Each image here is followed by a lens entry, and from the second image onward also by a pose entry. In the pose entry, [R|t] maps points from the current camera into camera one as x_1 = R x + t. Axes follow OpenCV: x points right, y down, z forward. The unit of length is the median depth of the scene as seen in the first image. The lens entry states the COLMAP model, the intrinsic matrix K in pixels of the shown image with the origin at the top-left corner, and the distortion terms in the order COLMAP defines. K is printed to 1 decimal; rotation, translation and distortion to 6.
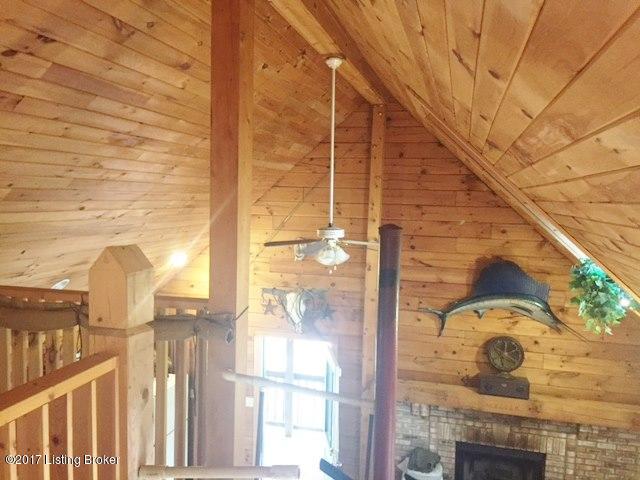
lens RADIAL K [[552.7, 0, 316.0], [0, 552.7, 241.8], [0, 0, 1]] dist [0.071399, -0.085604]
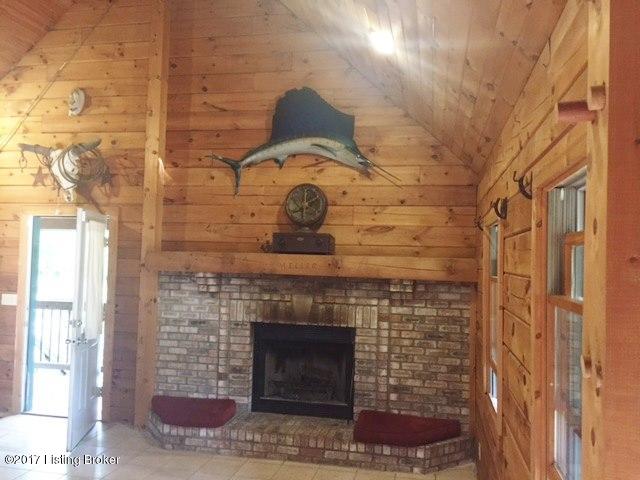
lens RADIAL K [[552.7, 0, 318.4], [0, 552.7, 239.6], [0, 0, 1]] dist [0.071399, -0.085604]
pose [[0.999059, 0.003724, 0.043202, 0.320062], [0.001446, 0.992889, -0.119032, 0.342923], [-0.043338, 0.118982, 0.991950, 0.207217]]
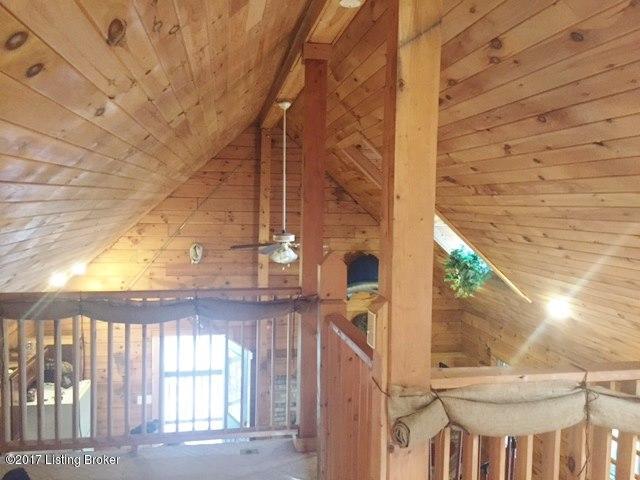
lens RADIAL K [[552.7, 0, 322.6], [0, 552.7, 241.0], [0, 0, 1]] dist [0.071399, -0.085604]
pose [[0.910031, -0.039273, 0.412676, -0.279401], [0.040387, 0.999166, 0.006026, -0.008604], [-0.412568, 0.011183, 0.910858, -0.131516]]
